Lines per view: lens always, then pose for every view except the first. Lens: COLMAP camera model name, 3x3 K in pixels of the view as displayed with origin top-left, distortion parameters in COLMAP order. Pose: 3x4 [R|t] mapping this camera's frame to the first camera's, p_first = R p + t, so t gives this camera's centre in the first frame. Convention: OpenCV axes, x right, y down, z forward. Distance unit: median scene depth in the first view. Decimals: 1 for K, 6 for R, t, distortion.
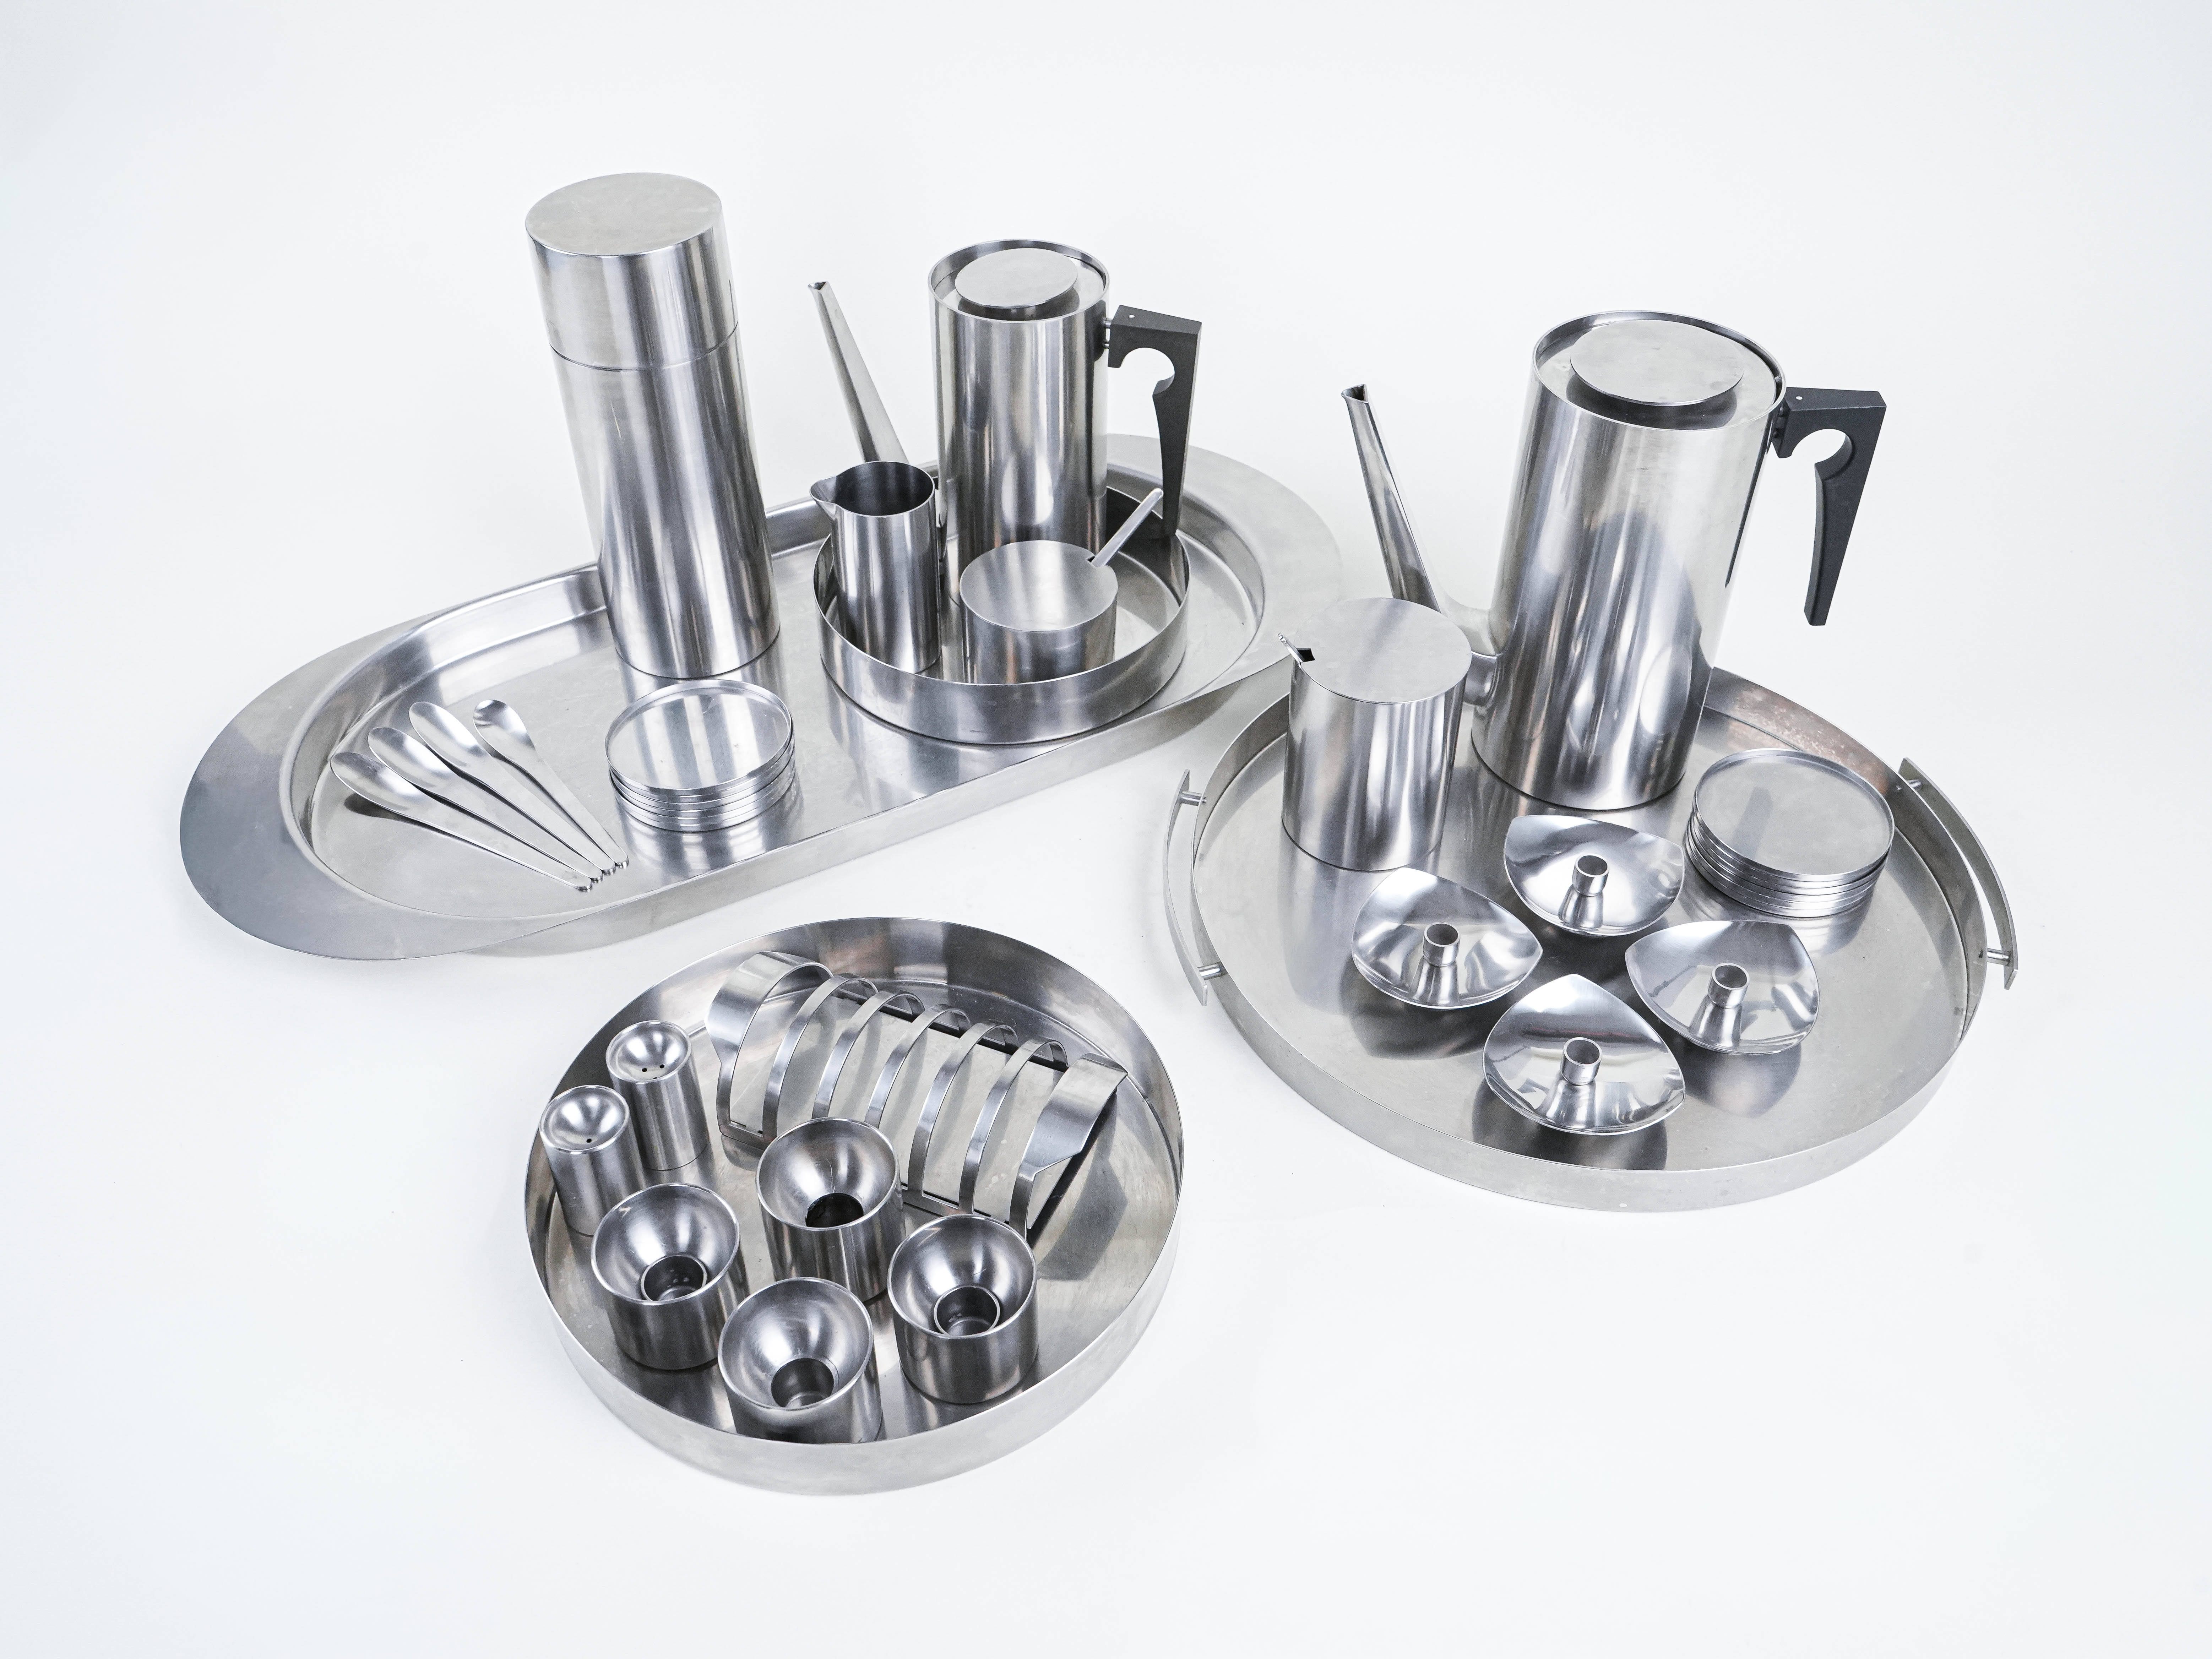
lens RADIAL K [[1818.3, 0, 1106.0], [0, 1818.3, 829.5], [0, 0, 1]] dist [0.002532, -0.000883]
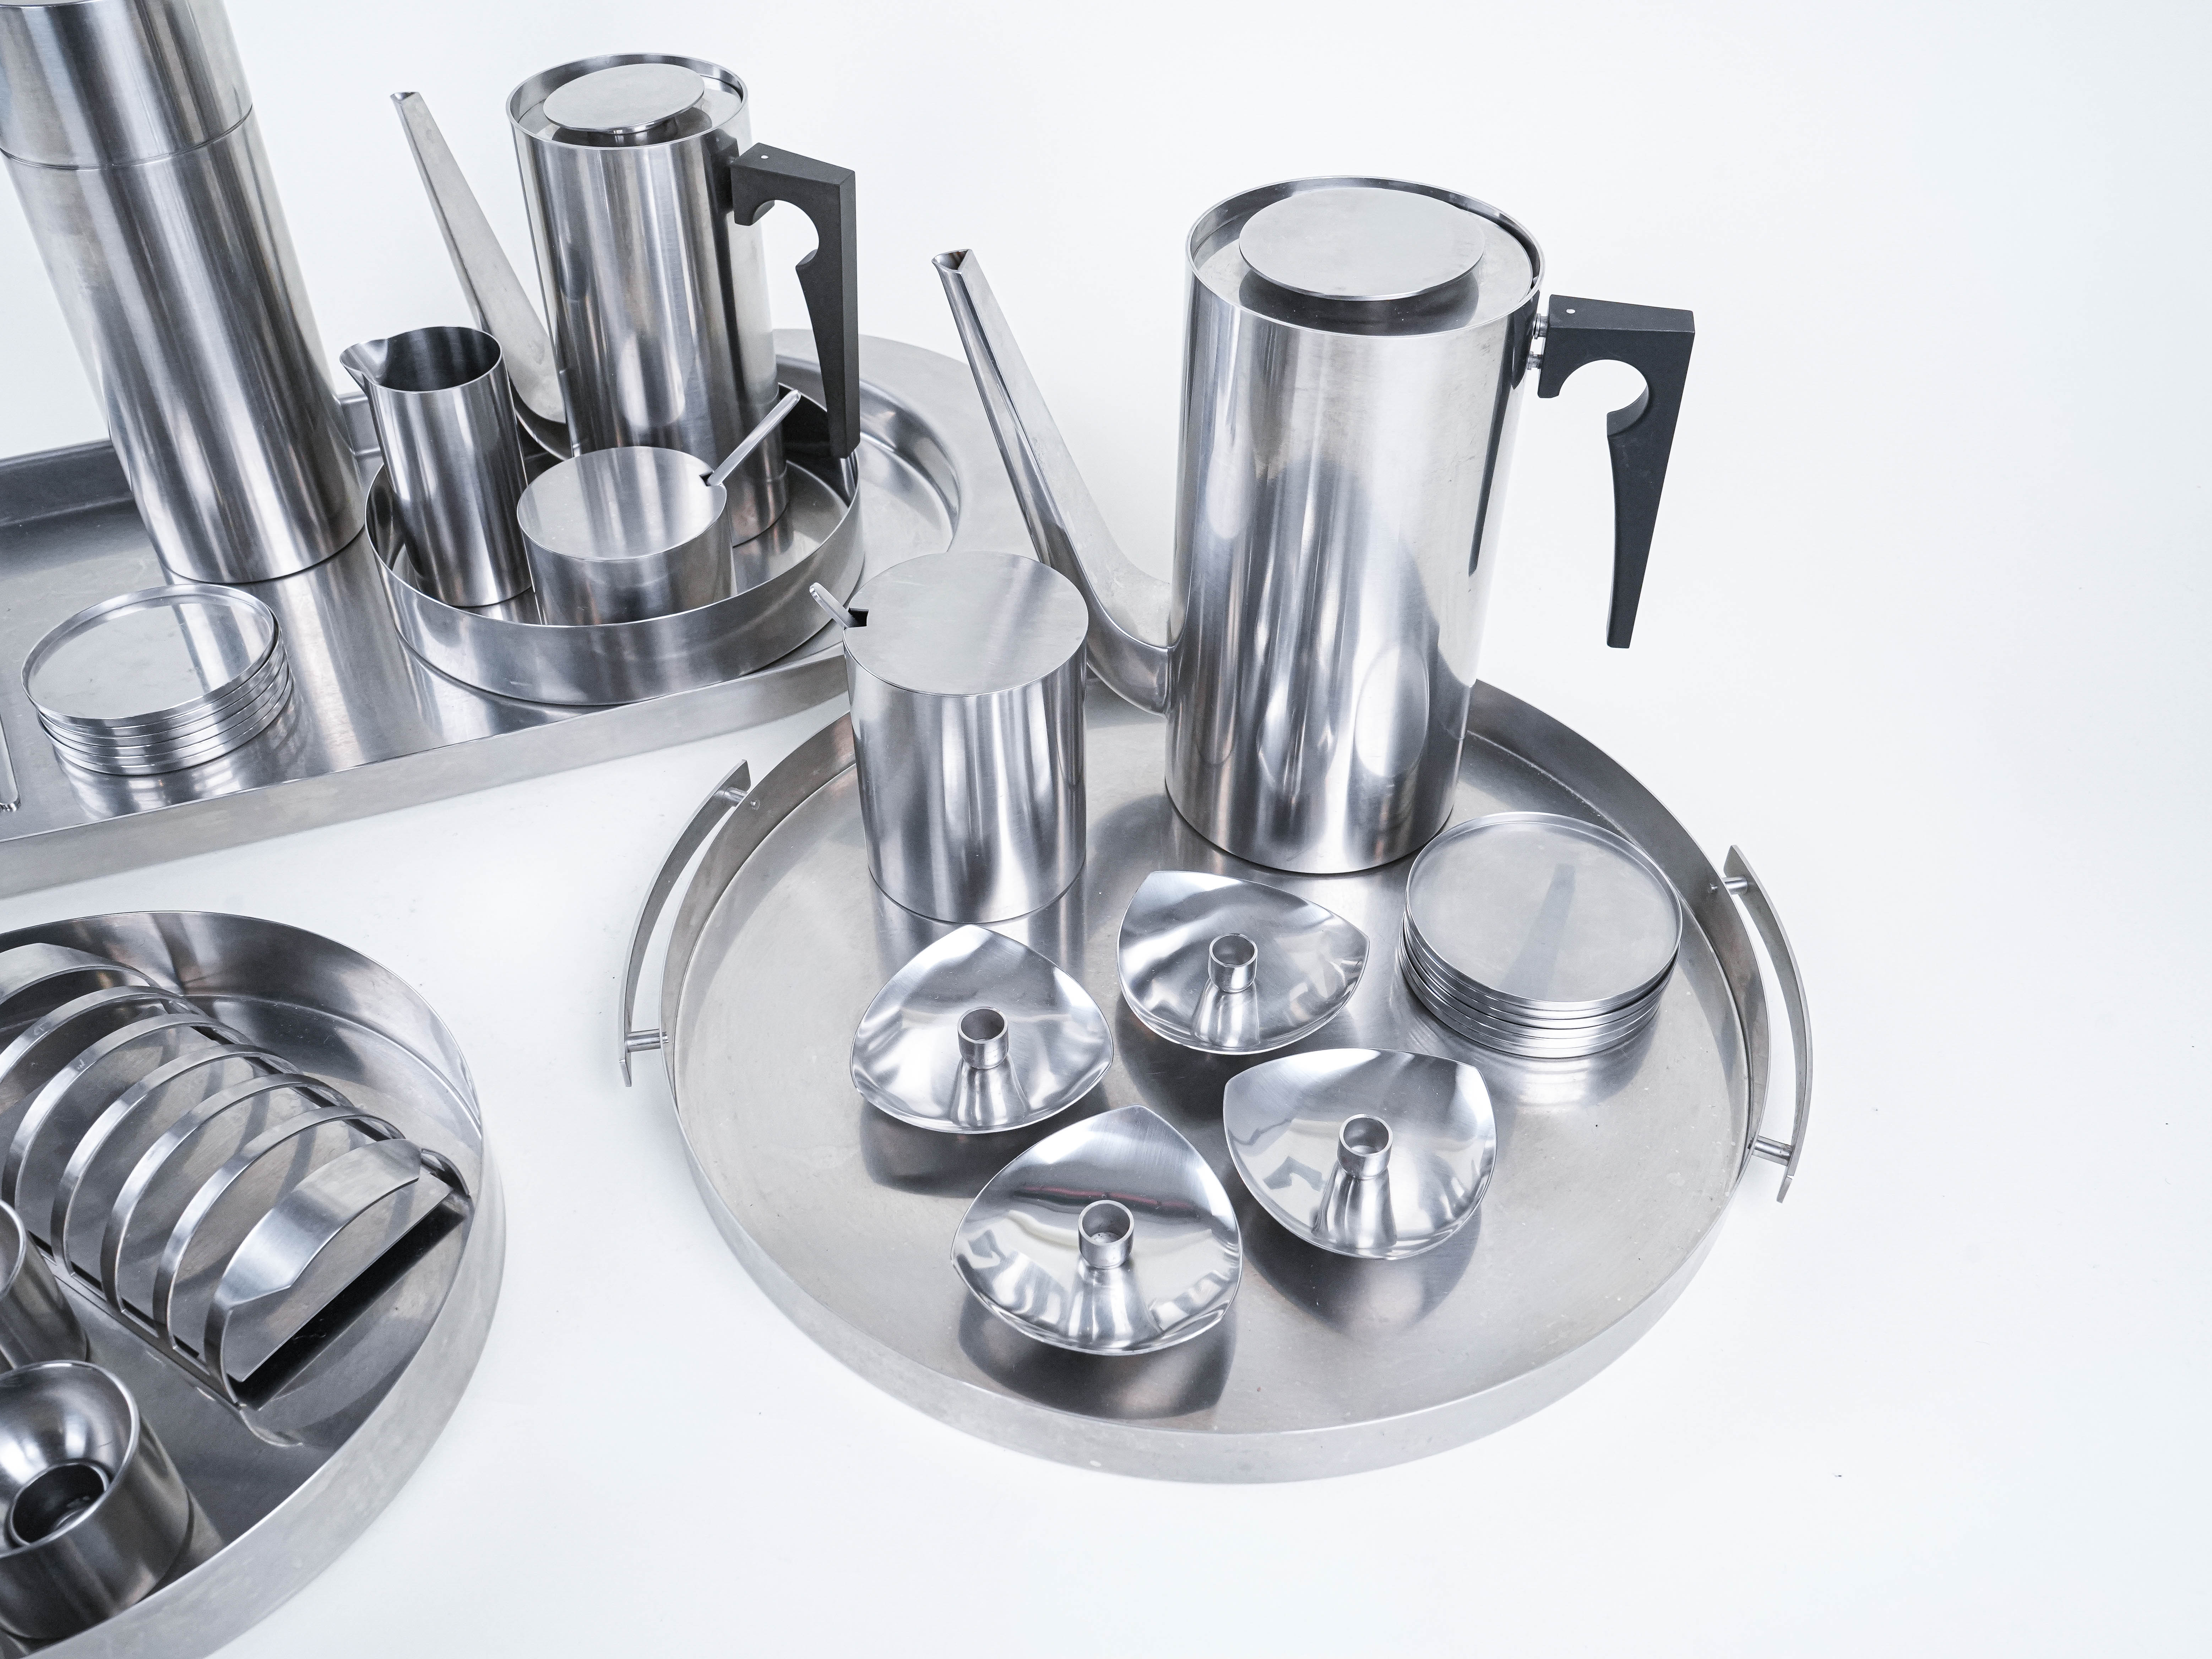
lens RADIAL K [[1818.3, 0, 1106.0], [0, 1818.3, 829.5], [0, 0, 1]] dist [0.002532, -0.000883]
pose [[0.988430, 0.106903, -0.107600, 0.300839], [-0.105314, 0.994231, 0.020356, -0.037811], [0.109155, -0.008788, 0.993986, 0.294304]]
